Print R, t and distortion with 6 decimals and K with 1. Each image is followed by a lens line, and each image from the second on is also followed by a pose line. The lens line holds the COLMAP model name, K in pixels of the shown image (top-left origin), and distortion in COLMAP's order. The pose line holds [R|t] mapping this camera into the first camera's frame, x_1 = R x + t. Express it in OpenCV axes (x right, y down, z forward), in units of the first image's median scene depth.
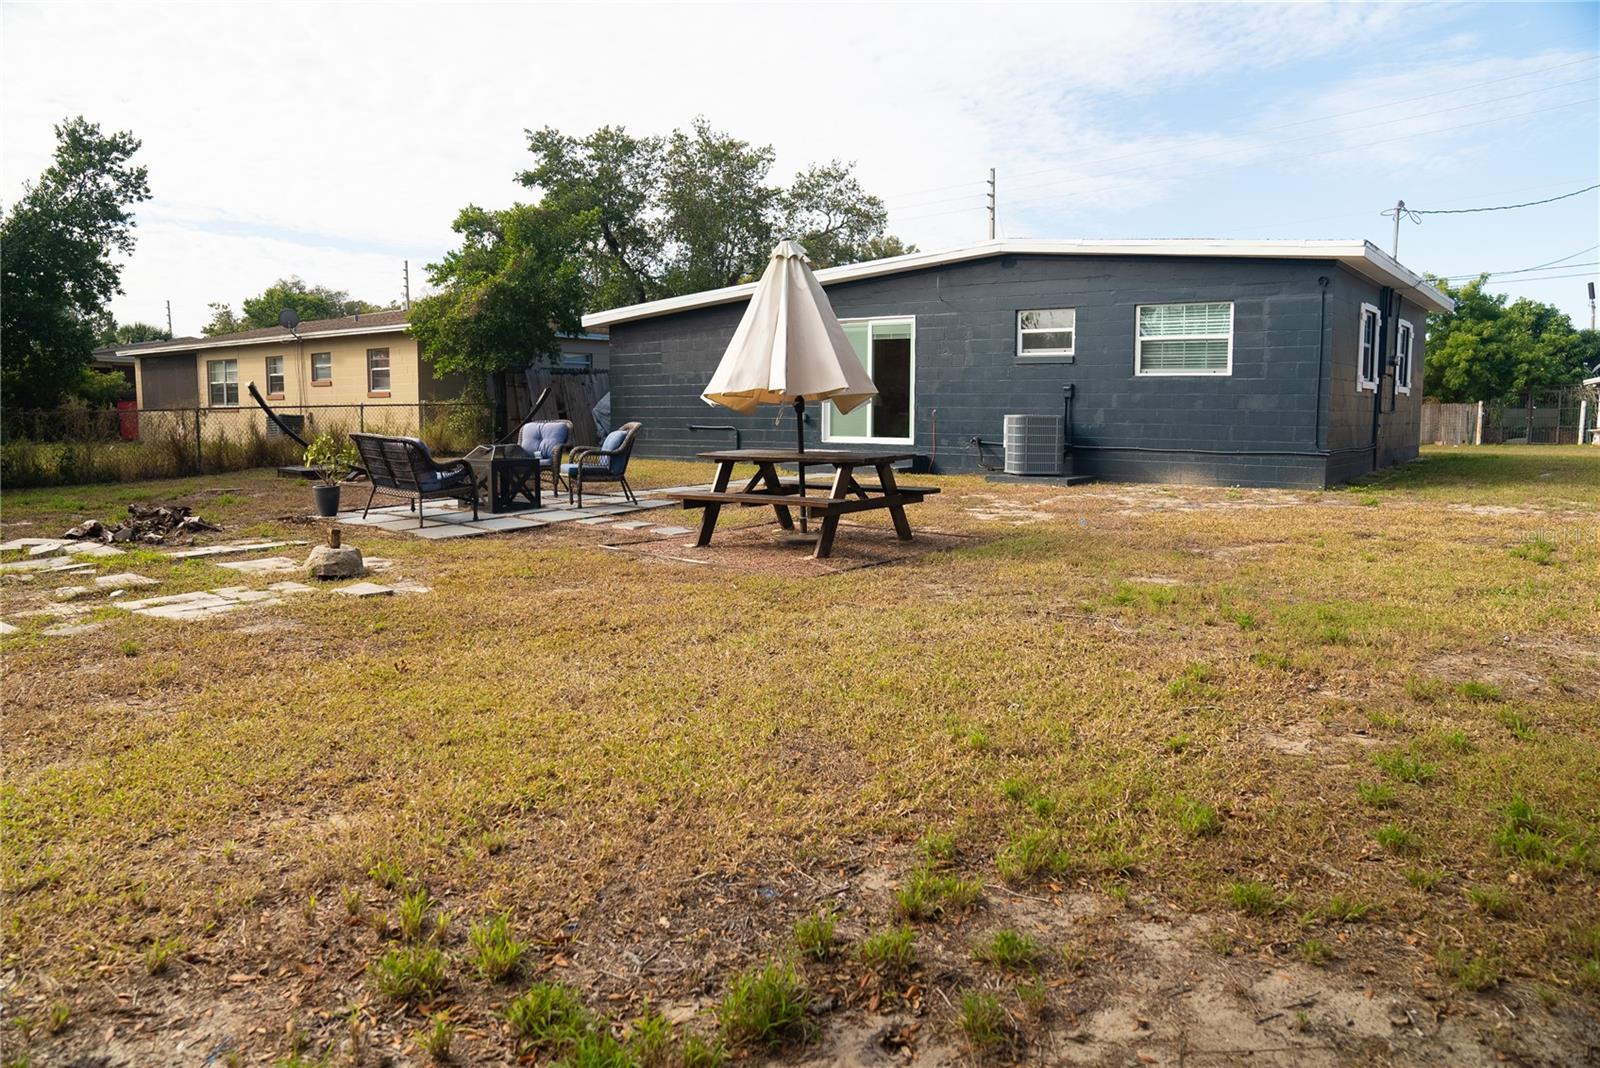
lens RADIAL K [[1101.4, 0, 798.3], [0, 1101.4, 529.2], [0, 0, 1]] dist [-0.131096, 0.095219]
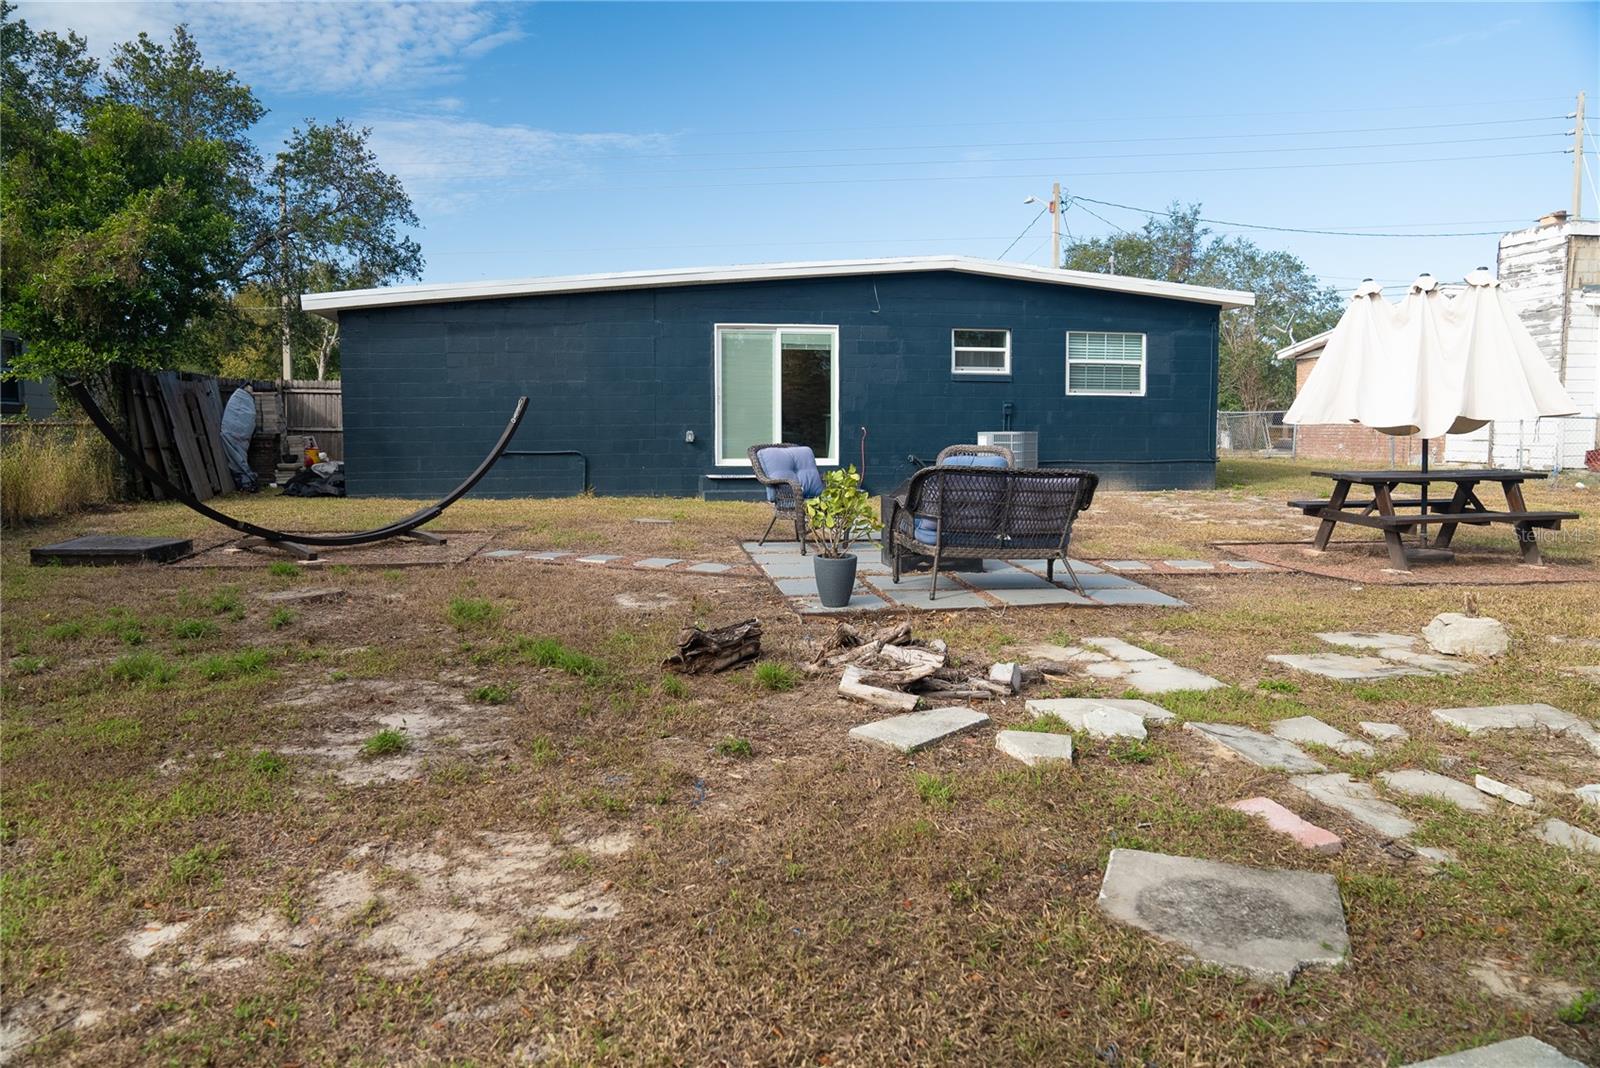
lens RADIAL K [[1101.4, 0, 798.3], [0, 1101.4, 529.2], [0, 0, 1]] dist [-0.131096, 0.095219]
pose [[0.684494, -0.068828, 0.725762, -0.688611], [0.082641, 0.996442, 0.016557, -0.046488], [-0.724319, 0.048645, 0.687747, 0.444418]]
